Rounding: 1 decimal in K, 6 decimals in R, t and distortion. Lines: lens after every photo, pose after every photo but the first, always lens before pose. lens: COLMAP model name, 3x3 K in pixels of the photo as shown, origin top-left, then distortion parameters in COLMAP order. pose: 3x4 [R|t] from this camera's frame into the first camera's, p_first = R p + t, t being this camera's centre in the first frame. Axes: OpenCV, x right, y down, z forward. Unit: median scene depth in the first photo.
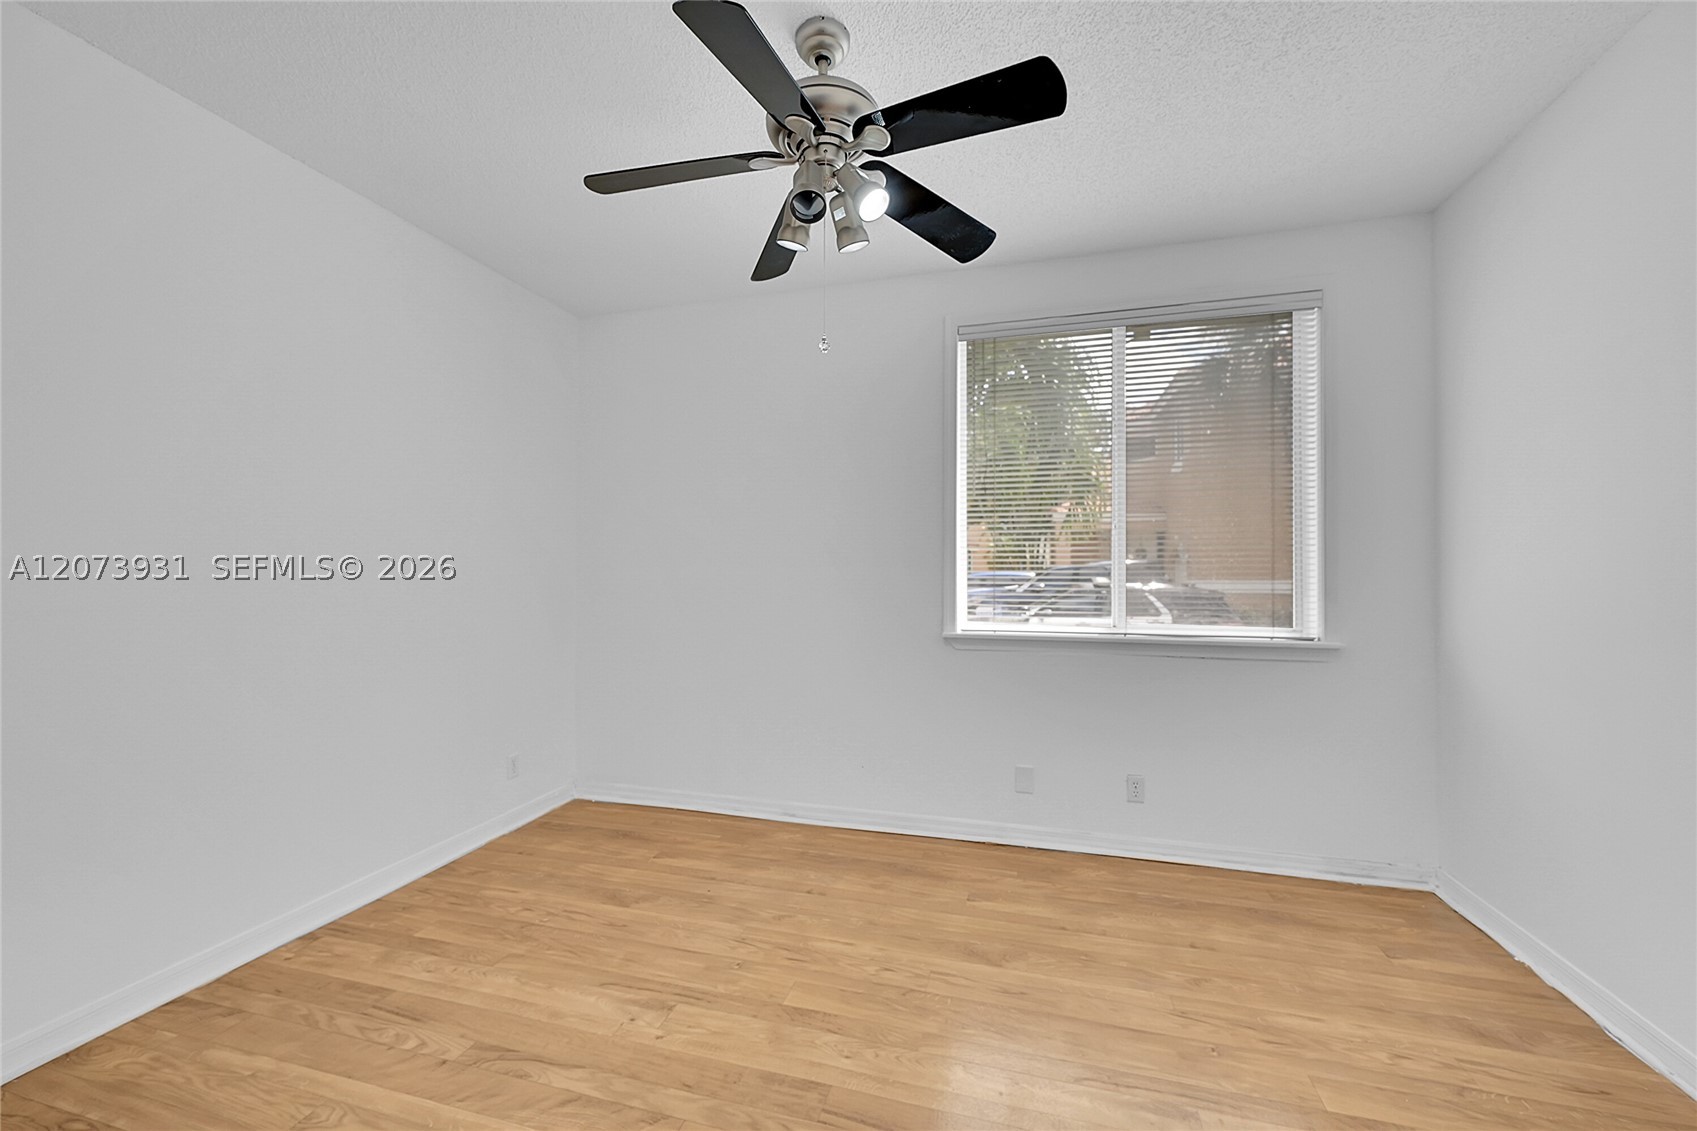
lens RADIAL K [[668.4, 0, 845.6], [0, 668.4, 565.0], [0, 0, 1]] dist [-0.000923, 0.000498]
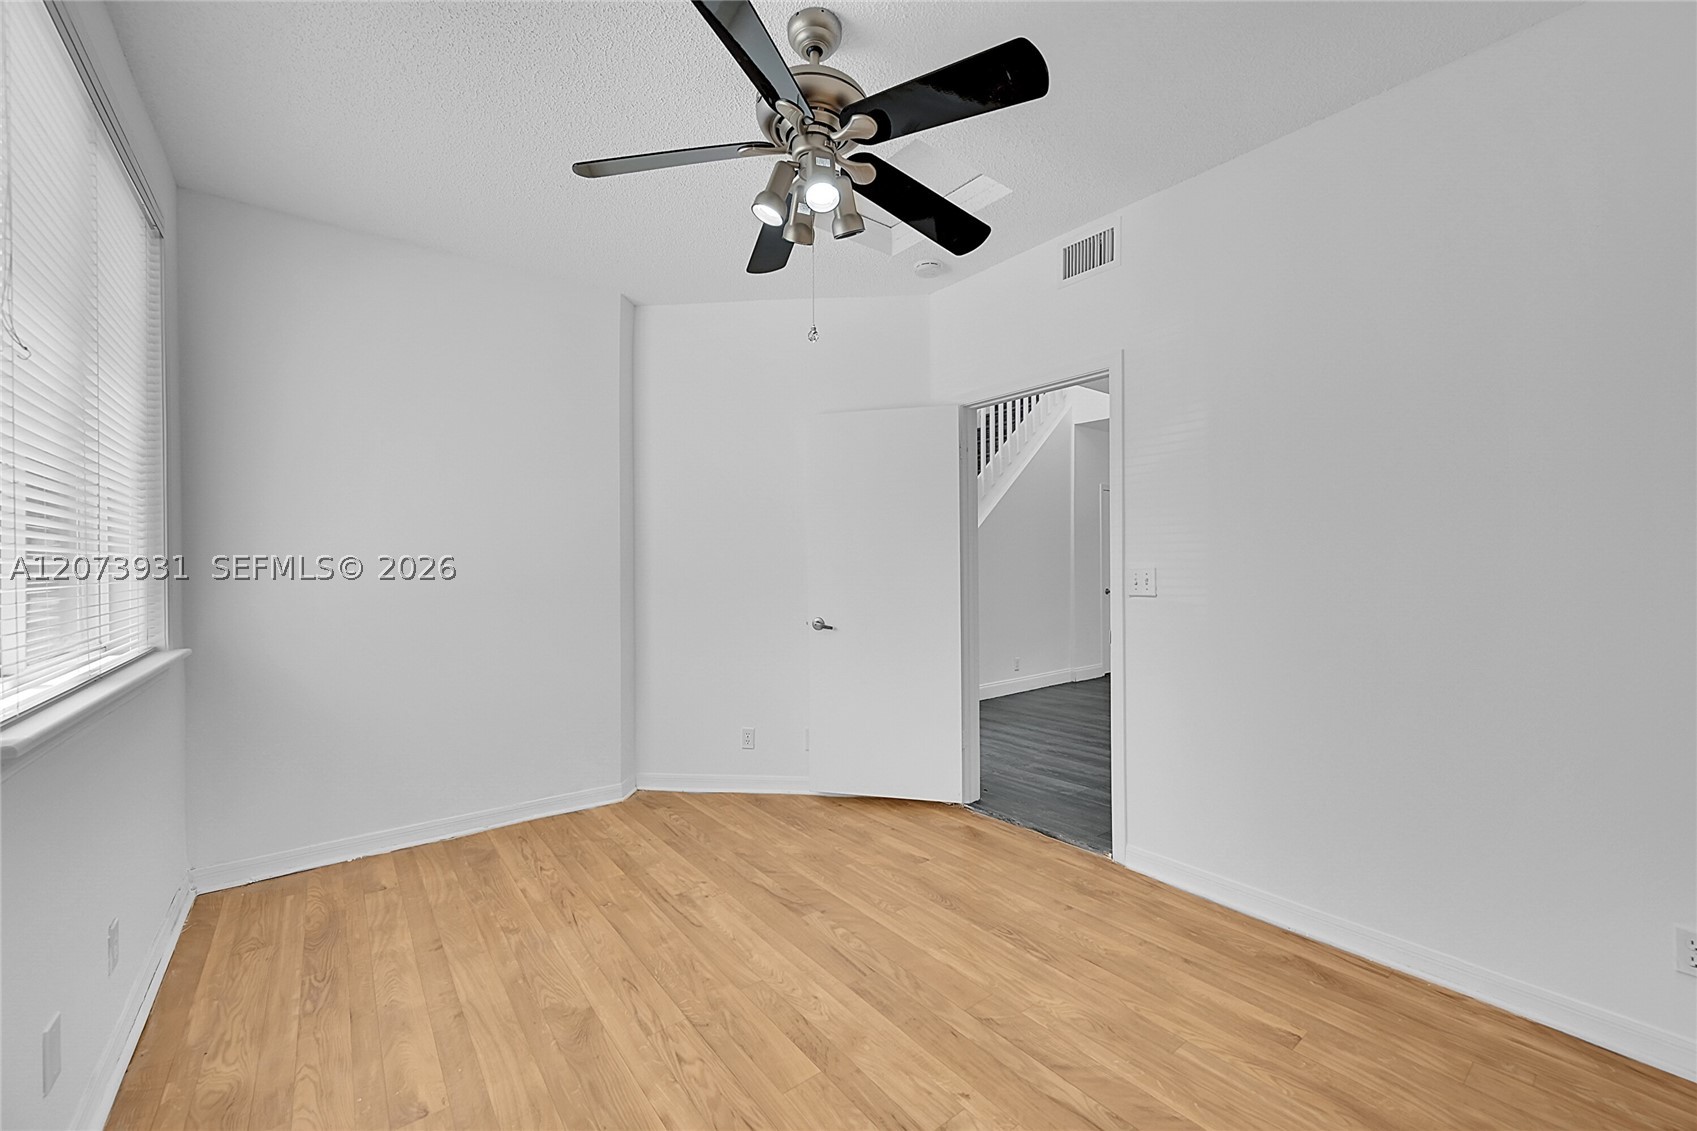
lens RADIAL K [[668.4, 0, 845.6], [0, 668.4, 565.0], [0, 0, 1]] dist [-0.000923, 0.000498]
pose [[-0.805585, 0.004060, 0.592466, -0.658899], [0.001032, 0.999985, -0.005449, 0.023185], [-0.592479, -0.003779, -0.805577, 1.763367]]
